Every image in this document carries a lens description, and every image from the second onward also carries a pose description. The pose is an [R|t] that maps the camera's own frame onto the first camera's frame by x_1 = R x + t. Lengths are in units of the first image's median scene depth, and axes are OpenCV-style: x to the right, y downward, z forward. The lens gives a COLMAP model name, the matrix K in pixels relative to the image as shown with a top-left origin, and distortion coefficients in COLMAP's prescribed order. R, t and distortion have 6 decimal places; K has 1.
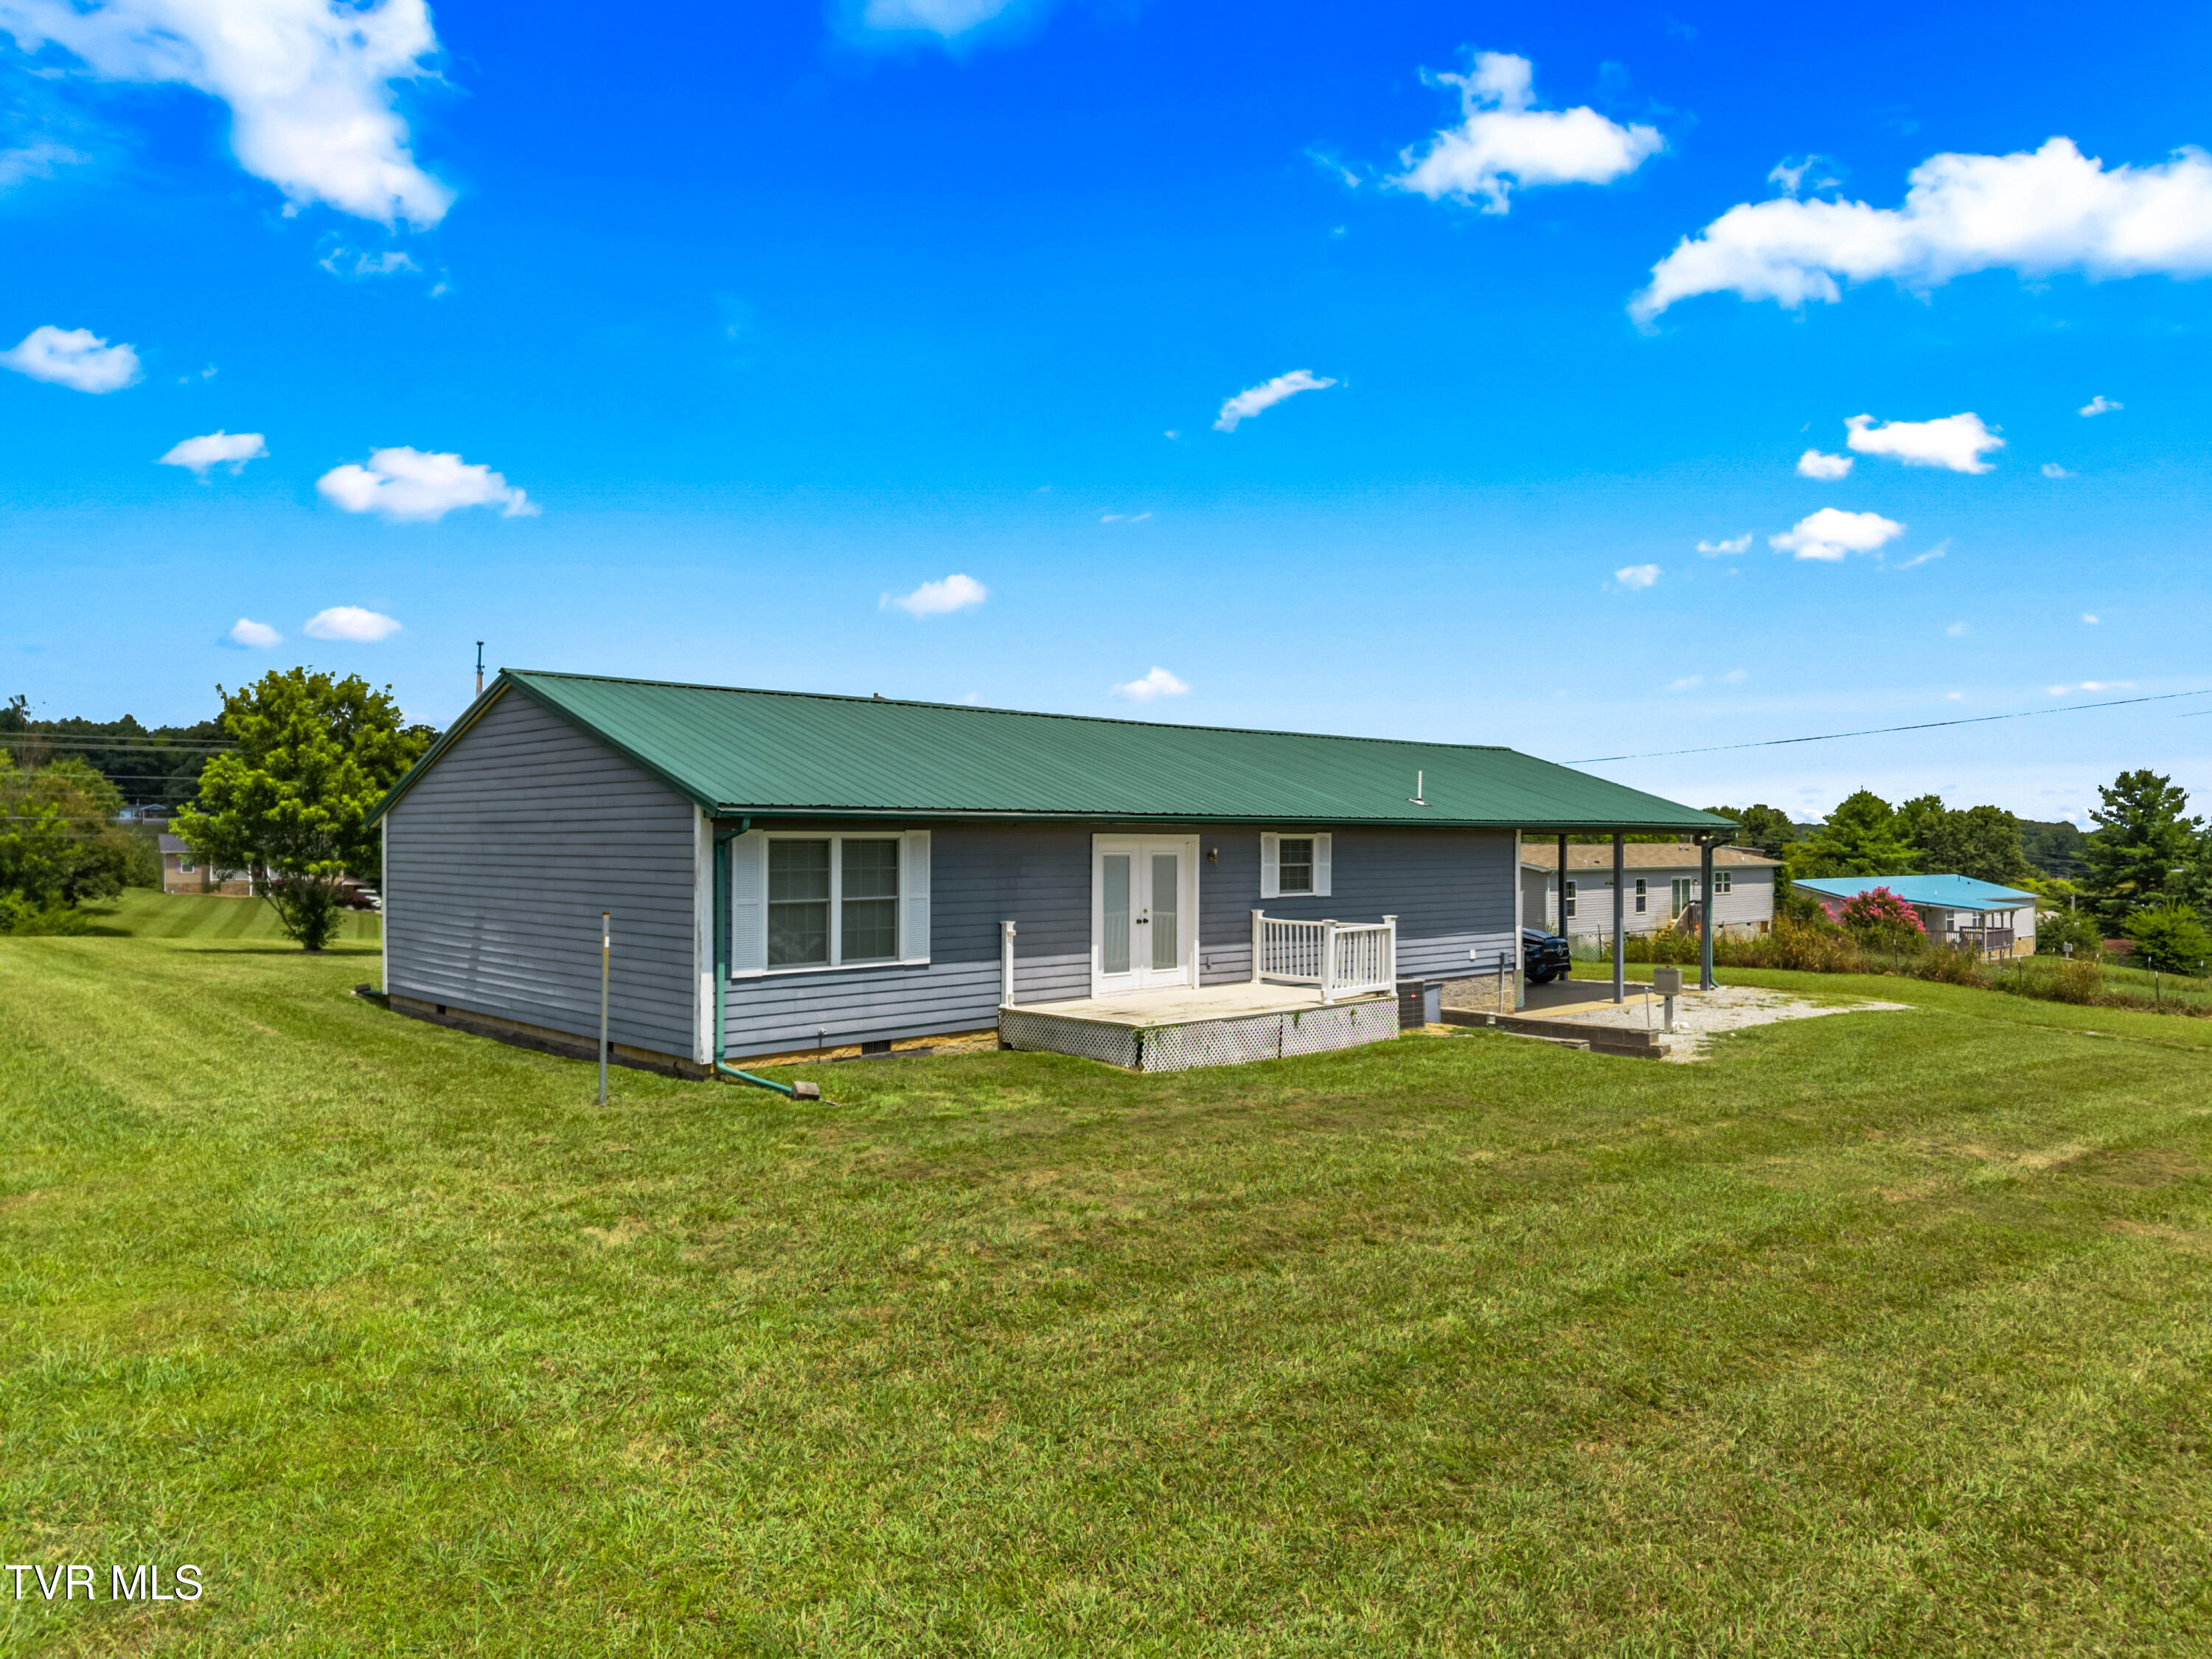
lens RADIAL K [[1415.7, 0, 1114.0], [0, 1415.7, 816.5], [0, 0, 1]] dist [0.001665, -0.001535]
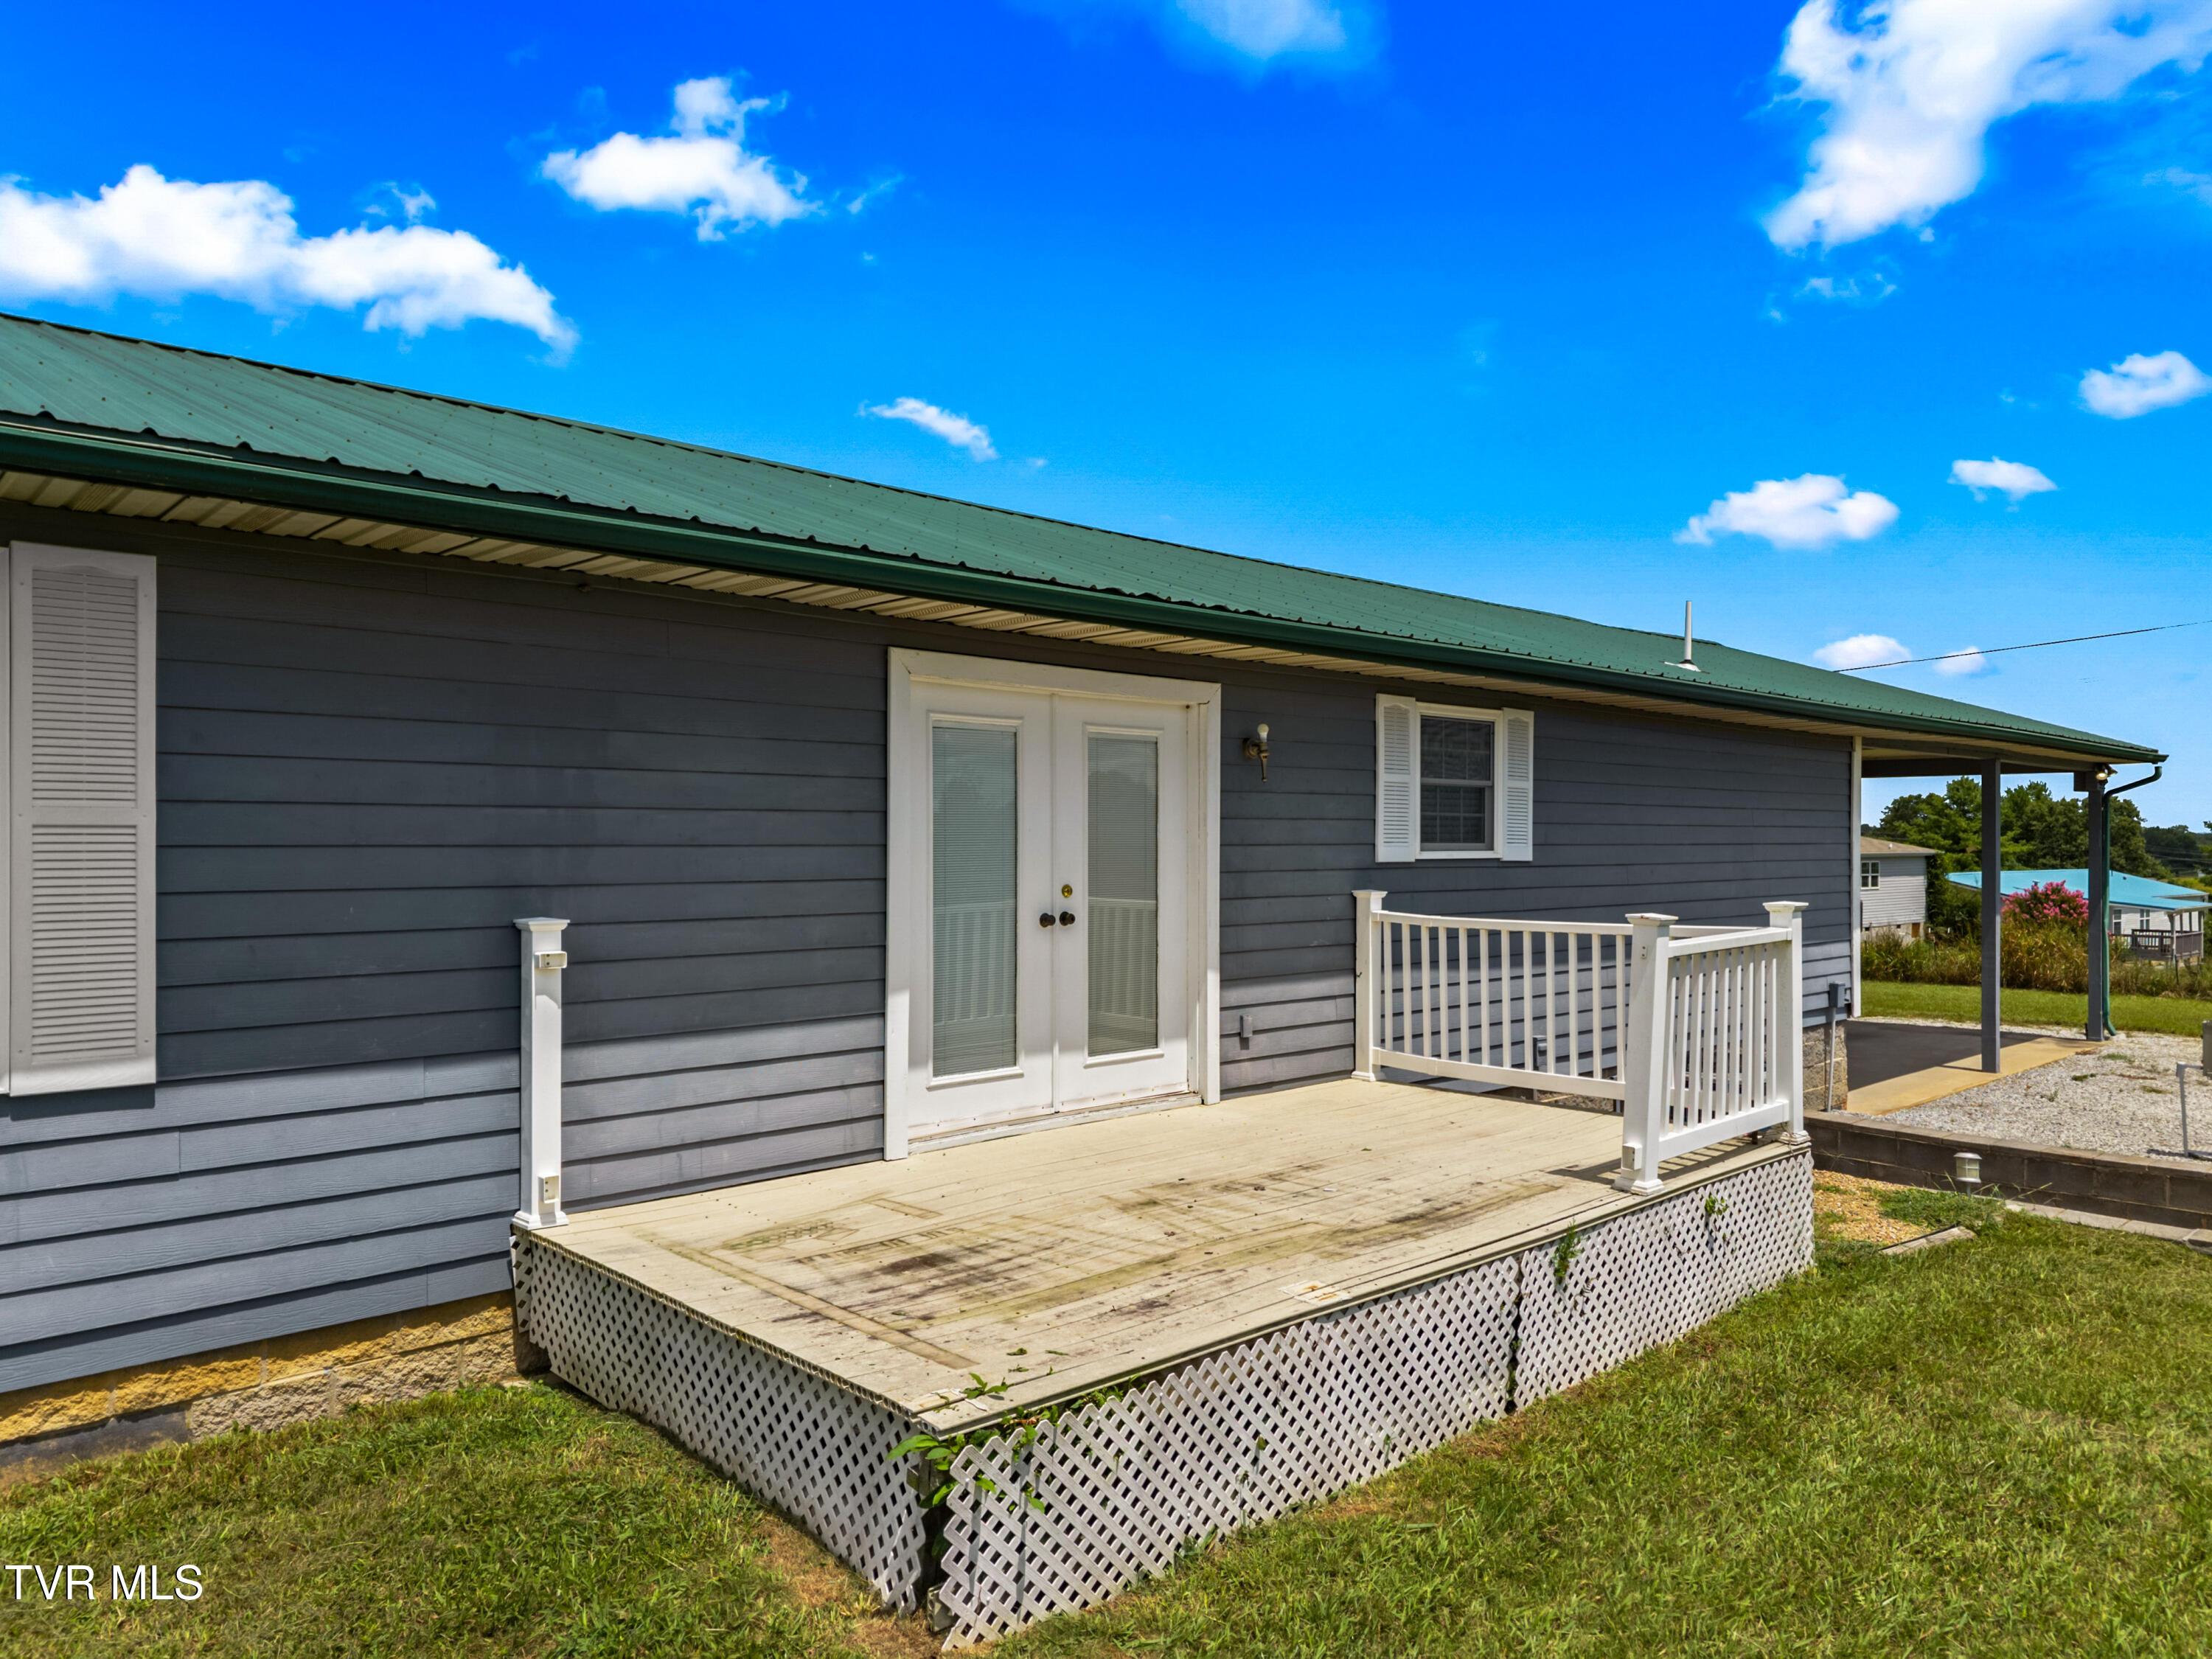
lens RADIAL K [[1513.3, 0, 1113.9], [0, 1513.3, 837.3], [0, 0, 1]] dist [0.001379, -0.001113]
pose [[0.999959, -0.001718, -0.008857, 0.035800], [0.001862, 0.999866, 0.016263, 0.045666], [0.008828, -0.016279, 0.999829, 0.601054]]
